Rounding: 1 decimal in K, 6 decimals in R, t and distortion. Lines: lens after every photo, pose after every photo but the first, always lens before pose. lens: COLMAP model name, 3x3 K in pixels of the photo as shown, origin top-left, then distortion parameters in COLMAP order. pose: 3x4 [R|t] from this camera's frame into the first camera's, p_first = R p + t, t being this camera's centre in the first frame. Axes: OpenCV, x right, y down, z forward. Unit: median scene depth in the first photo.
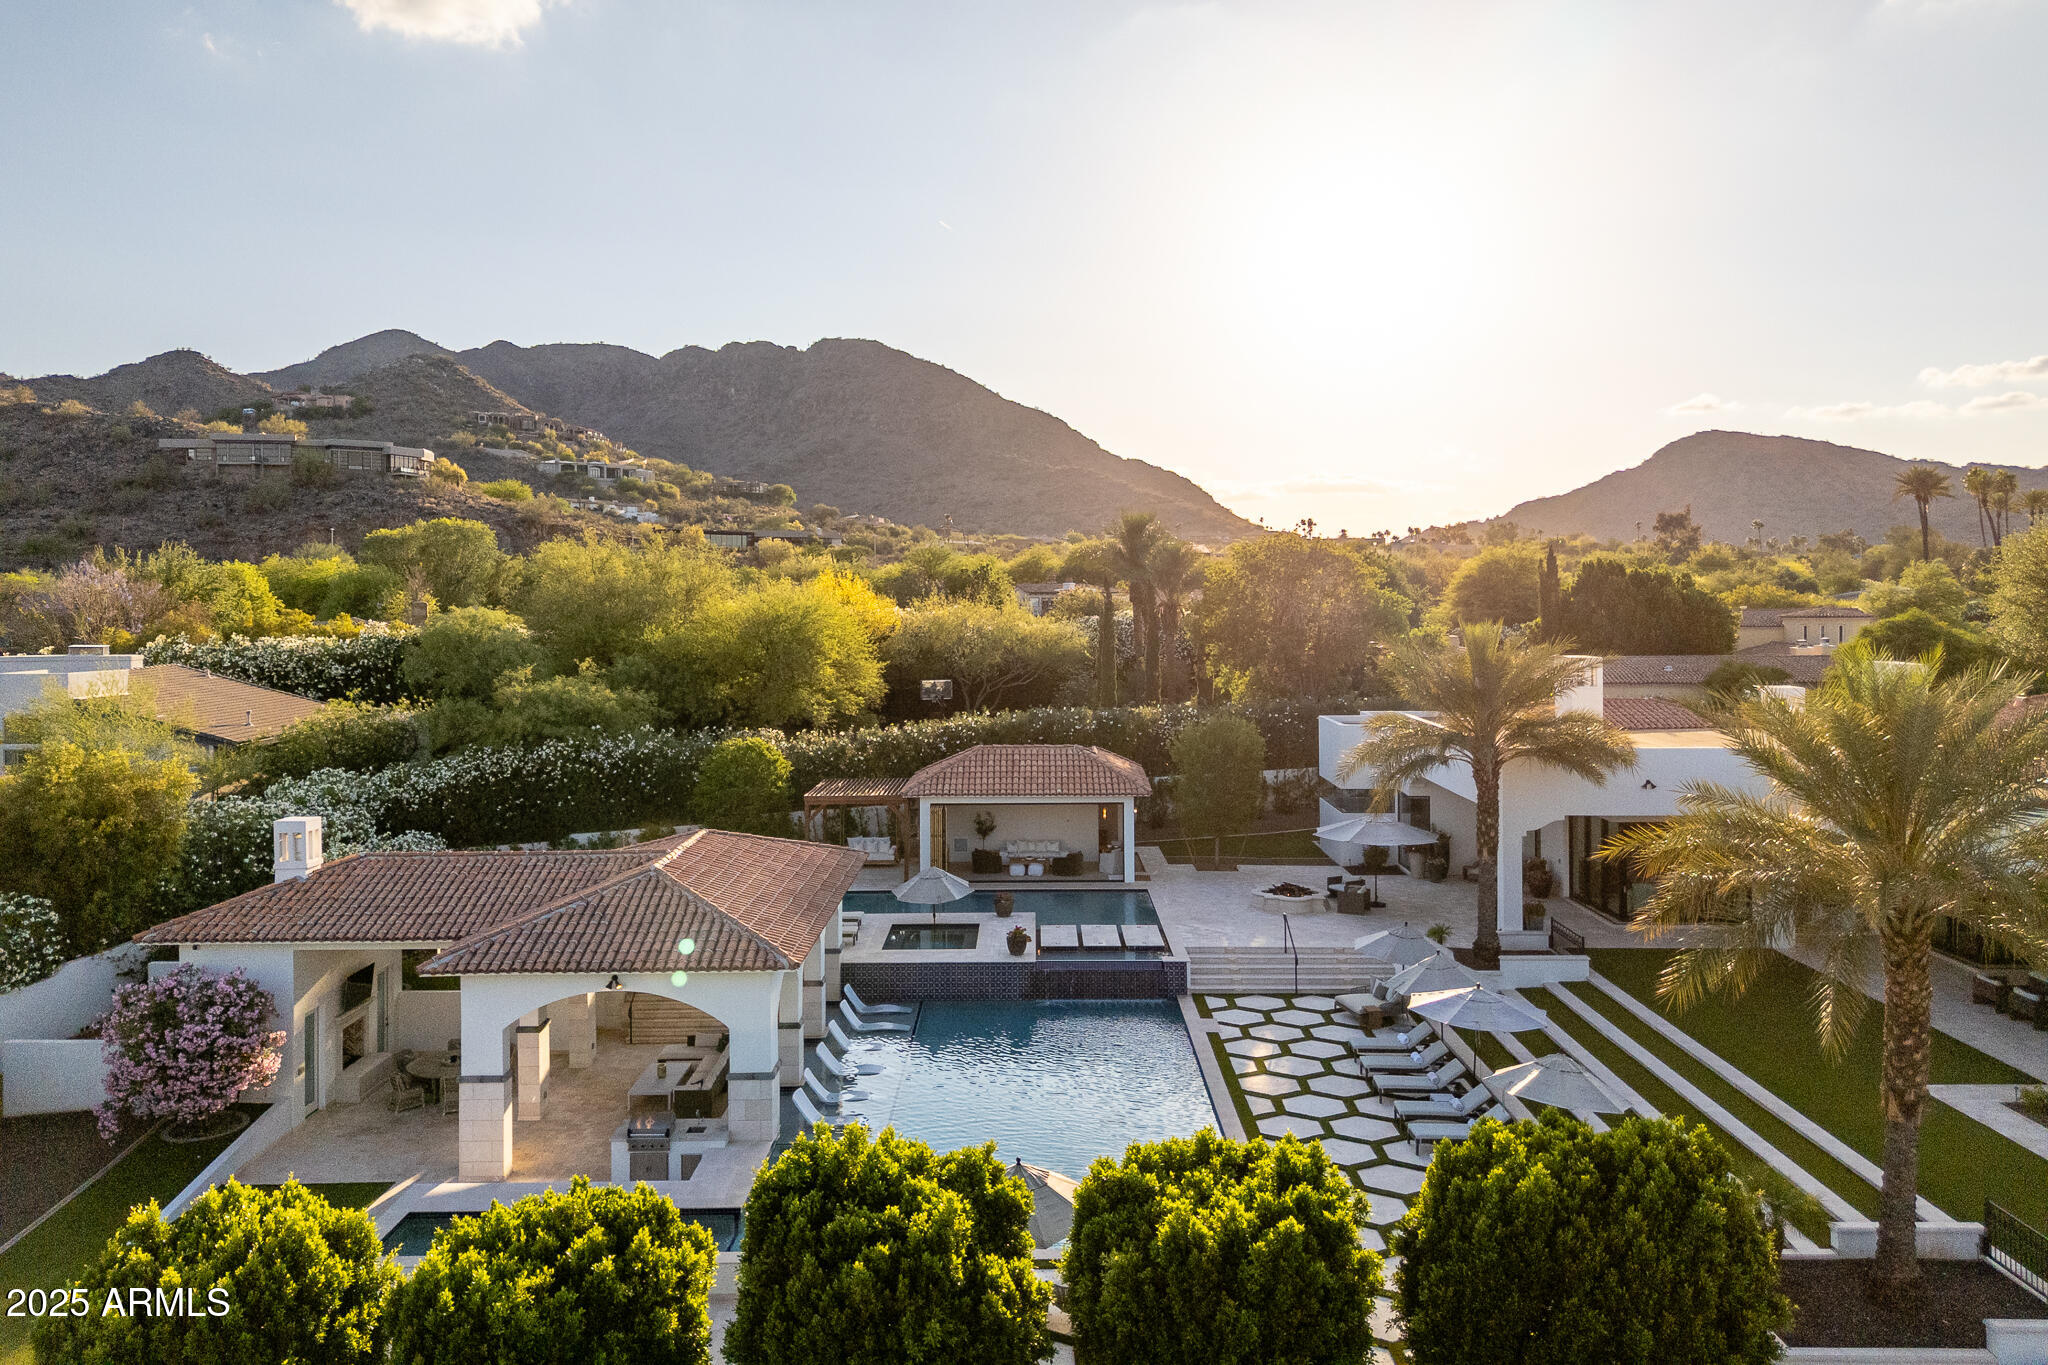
lens RADIAL K [[1469.6, 0, 1032.1], [0, 1469.6, 674.4], [0, 0, 1]] dist [0.053468, -0.046048]
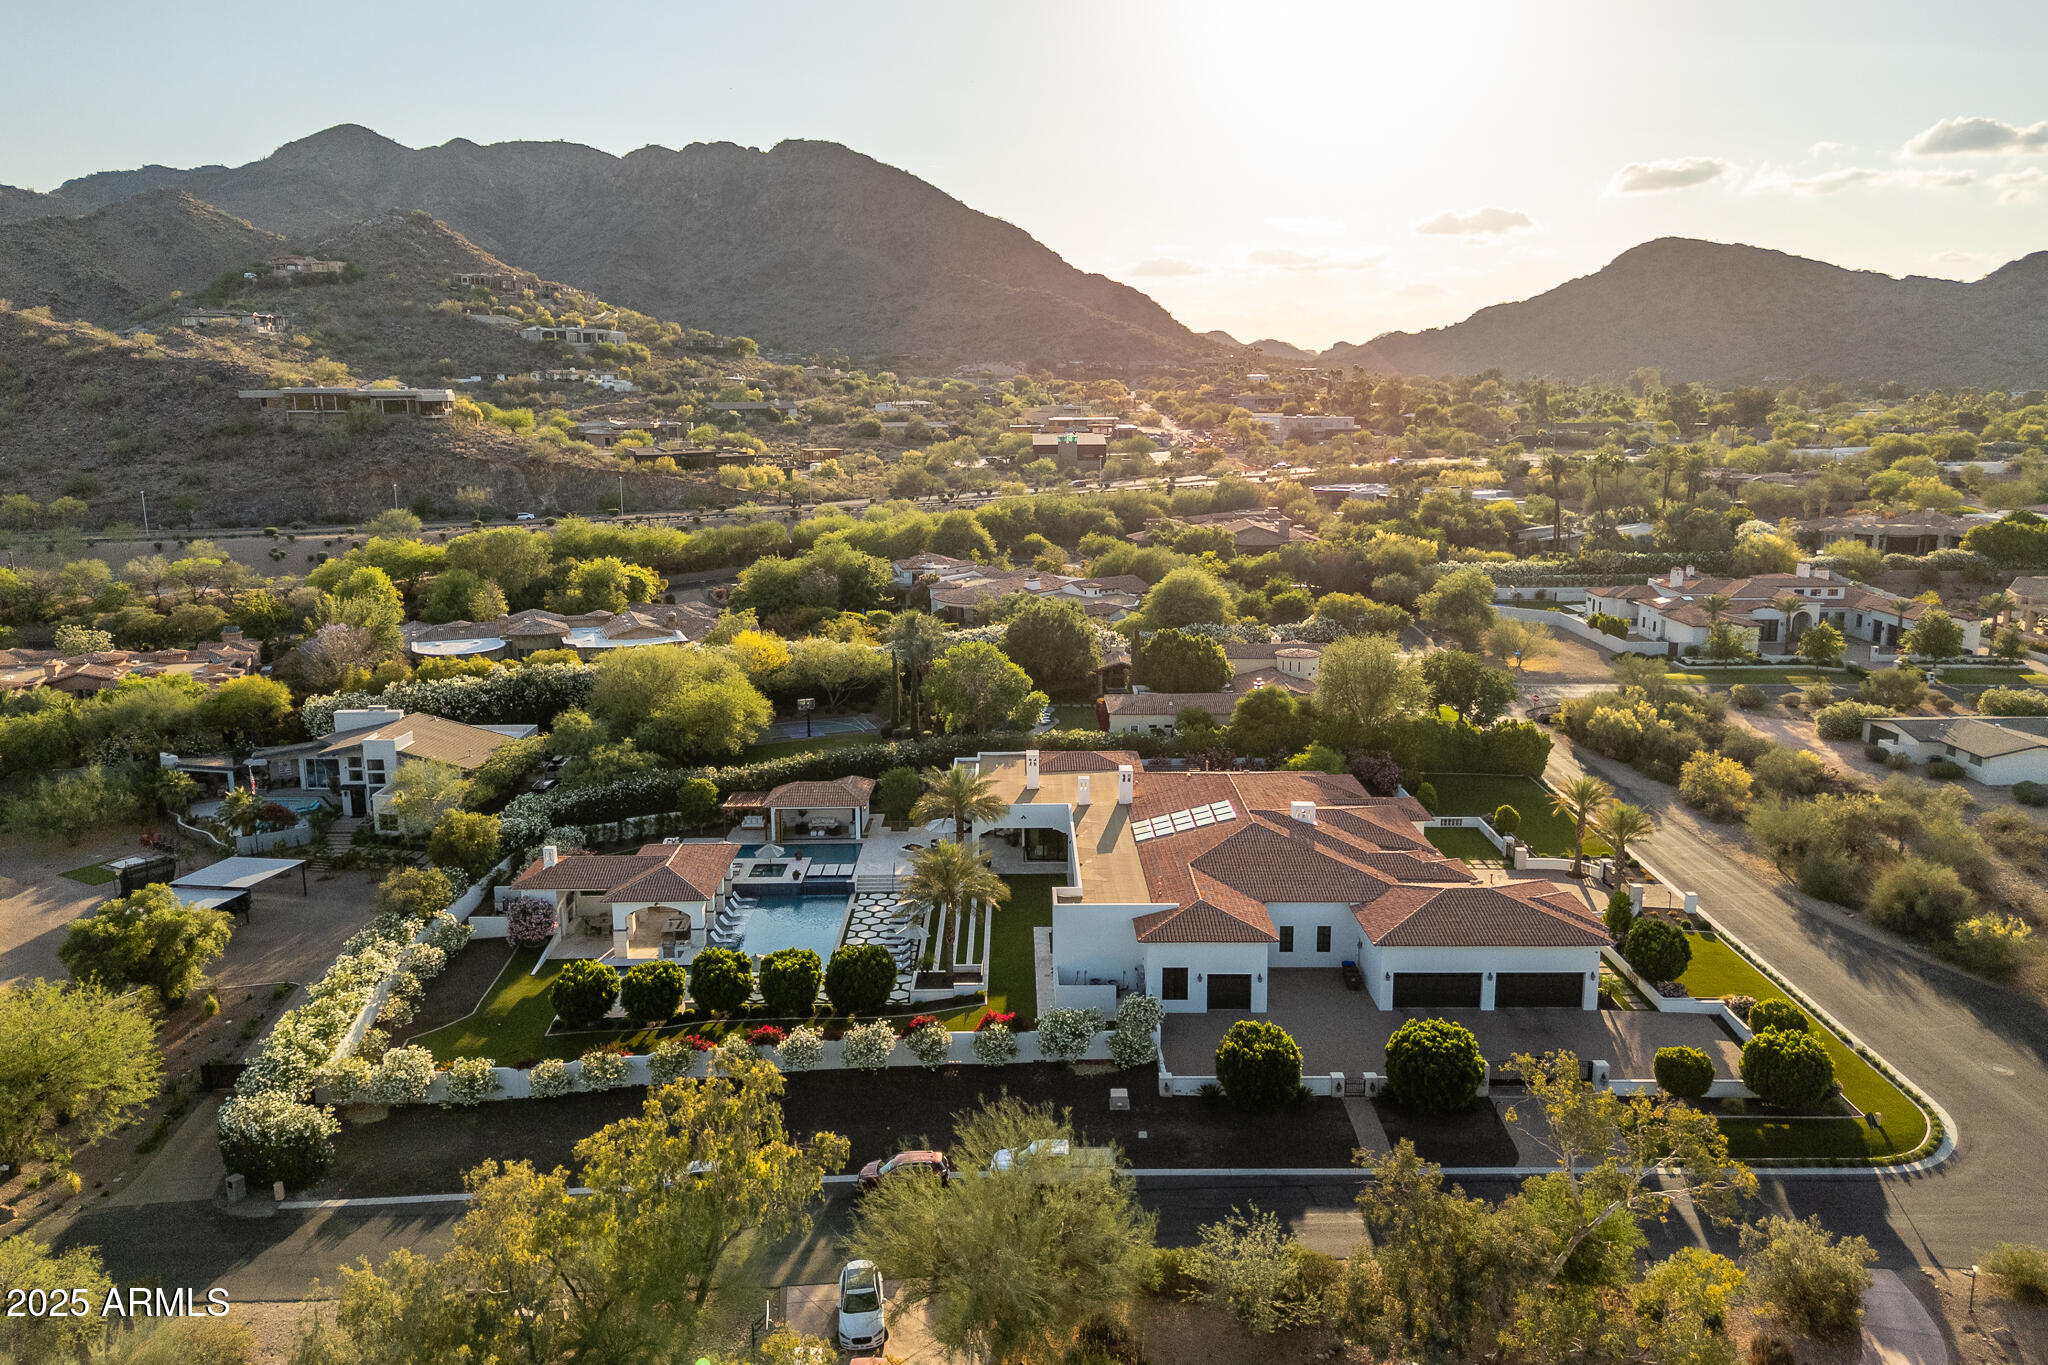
lens RADIAL K [[1459.7, 0, 1031.3], [0, 1459.7, 727.8], [0, 0, 1]] dist [0.054049, -0.038242]
pose [[0.999927, -0.000893, 0.012083, 0.291768], [-0.001286, 0.983812, 0.179200, -0.427614], [-0.012047, -0.179203, 0.983738, -1.217603]]
